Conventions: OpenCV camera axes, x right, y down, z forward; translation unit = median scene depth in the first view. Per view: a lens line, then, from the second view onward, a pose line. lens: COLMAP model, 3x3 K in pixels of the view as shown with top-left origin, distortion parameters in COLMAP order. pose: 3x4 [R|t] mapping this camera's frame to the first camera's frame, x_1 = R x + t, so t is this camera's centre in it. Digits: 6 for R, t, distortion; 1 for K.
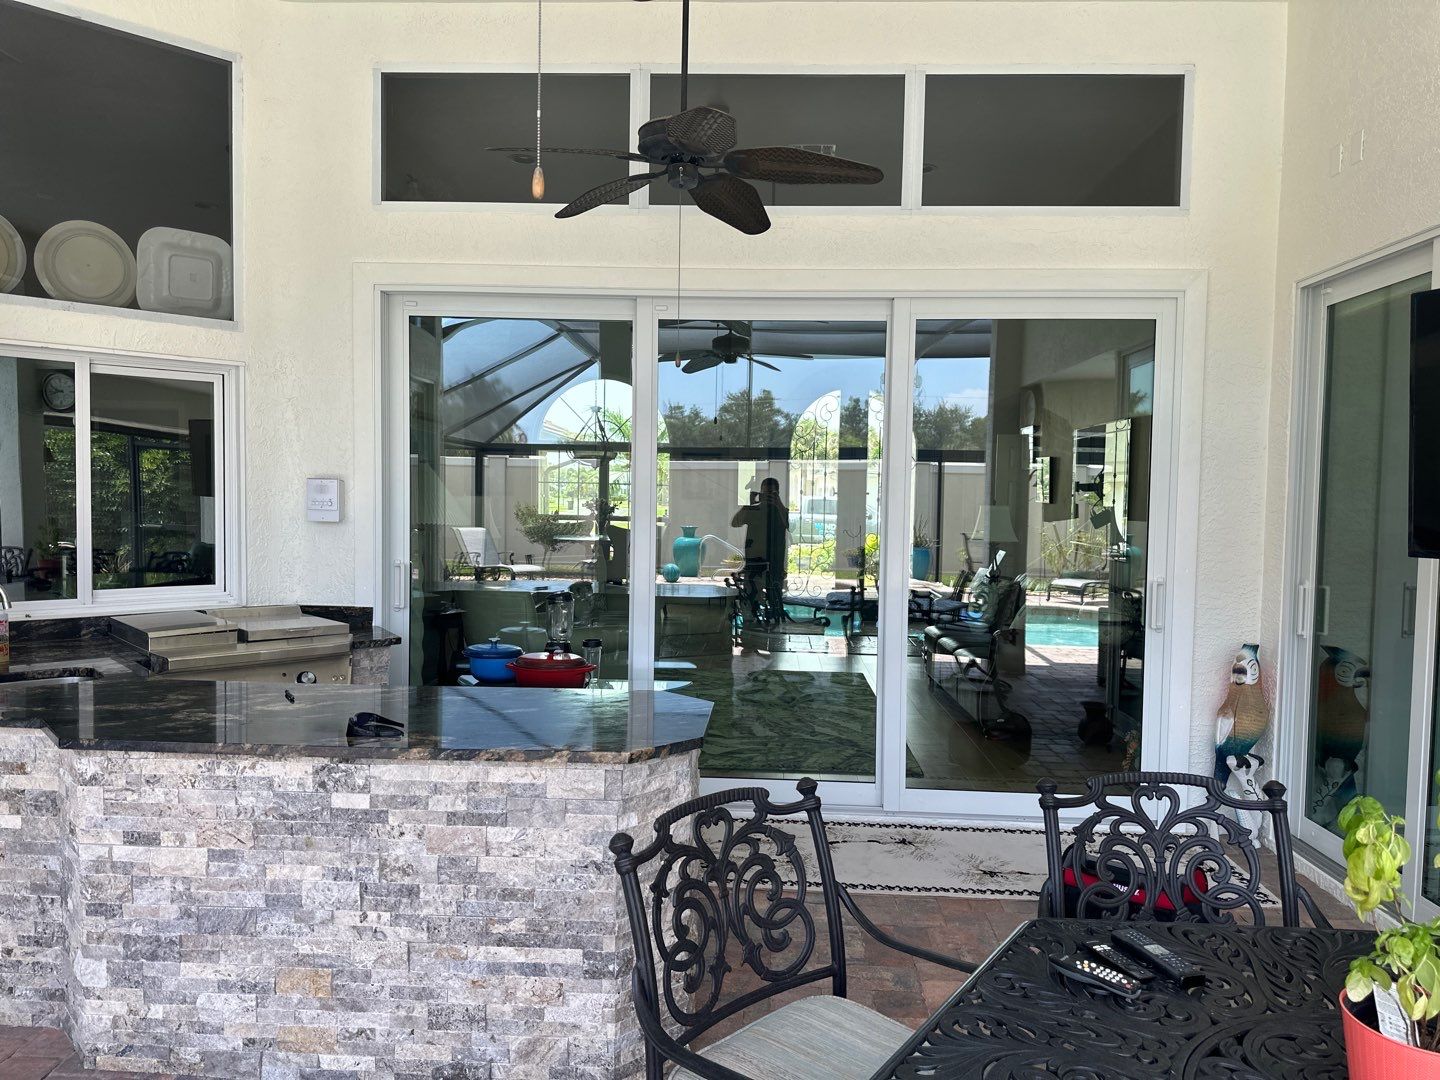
lens RADIAL K [[1004.8, 0, 726.8], [0, 1004.8, 554.1], [0, 0, 1]] dist [0.039133, -0.049047]
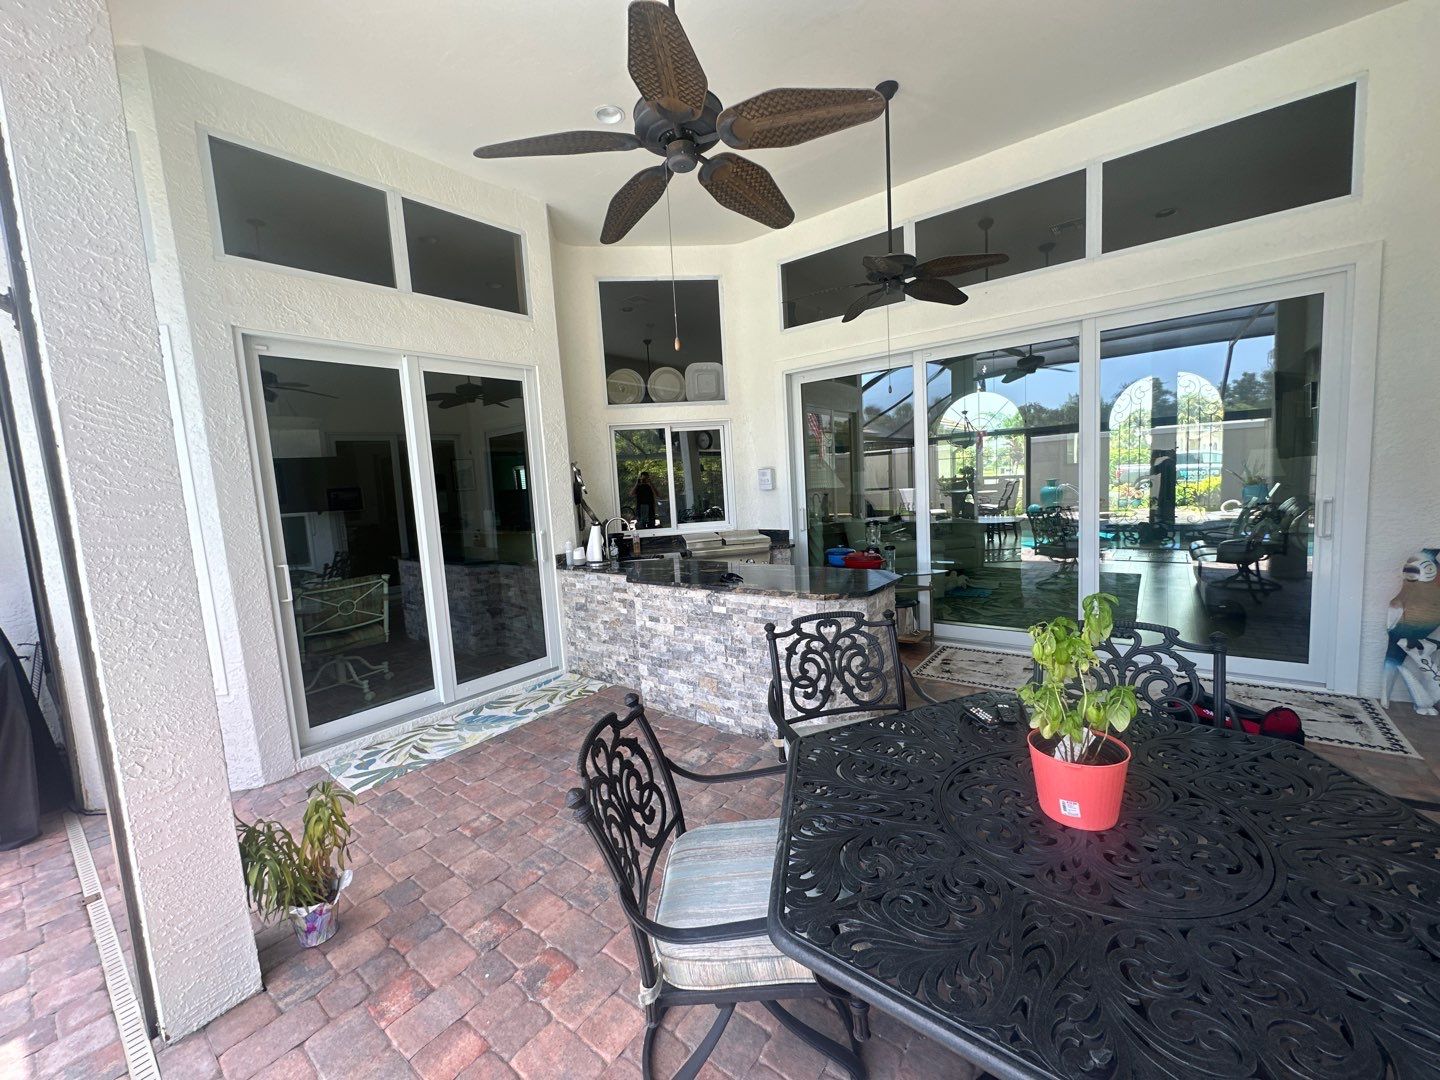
lens RADIAL K [[568.8, 0, 725.0], [0, 568.8, 542.8], [0, 0, 1]] dist [-0.001552, -0.000589]
pose [[0.820782, -0.003048, -0.571234, 0.224345], [0.040339, 0.997799, 0.052638, 0.013638], [0.569816, -0.066247, 0.819098, -0.029902]]
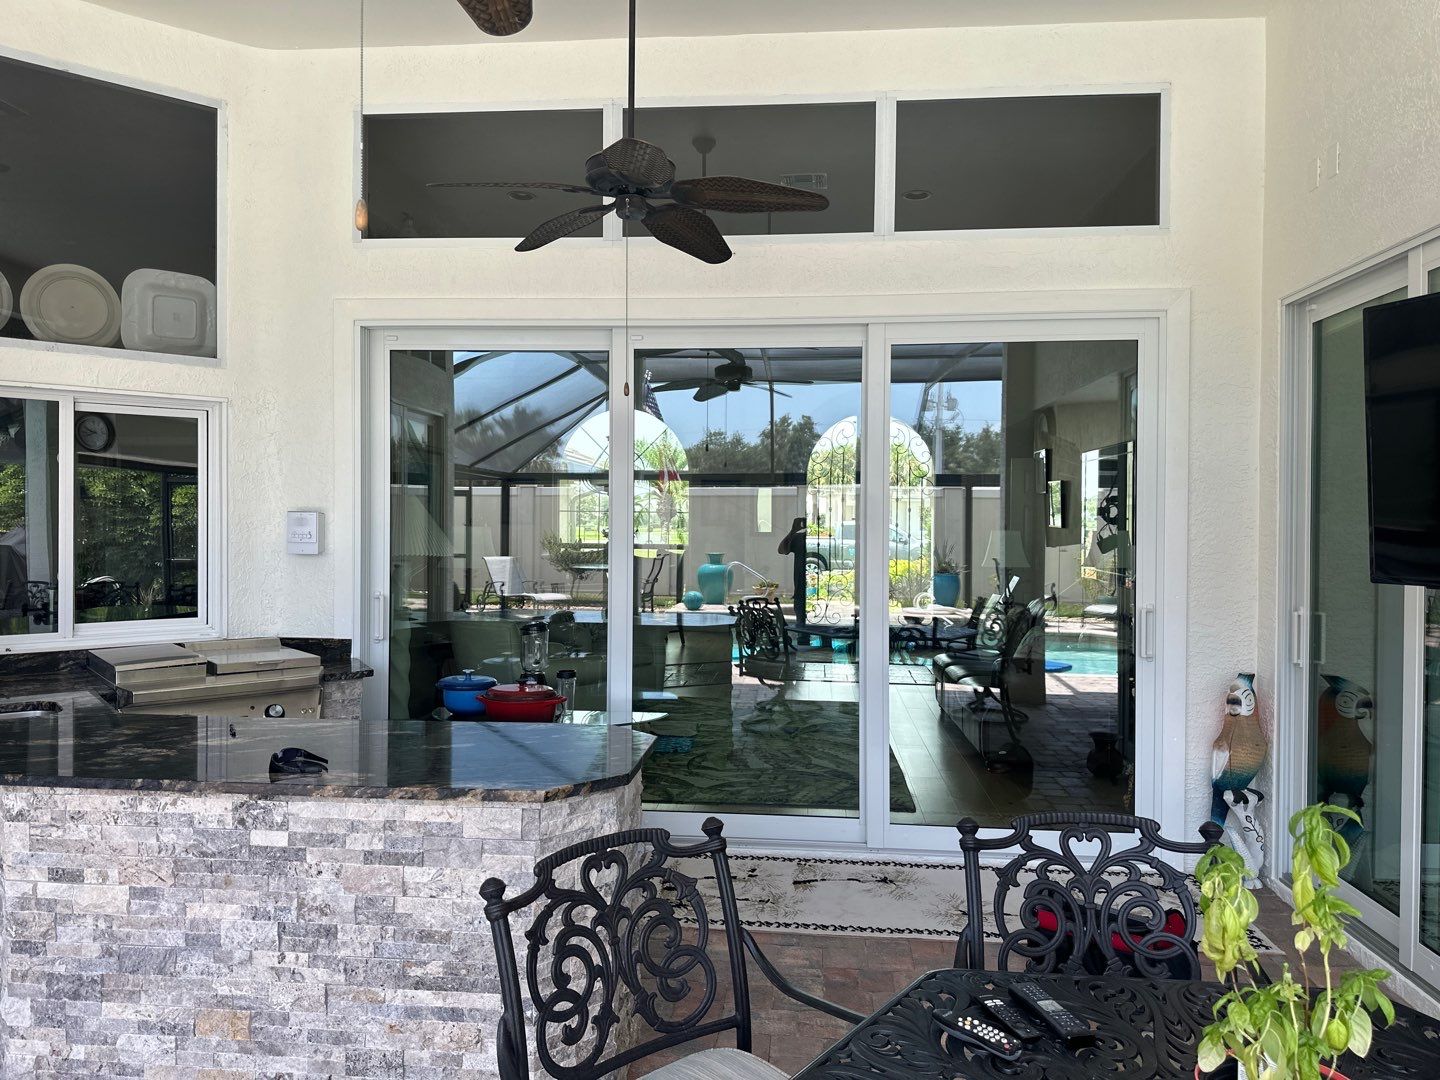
lens RADIAL K [[1009.4, 0, 720.0], [0, 1009.4, 540.0], [0, 0, 1]] dist [0.026232, -0.029224]
pose [[0.998867, -0.009262, -0.046672, 0.068391], [0.007372, 0.999153, -0.040490, -0.002361], [0.047008, 0.040100, 0.998089, 0.011106]]
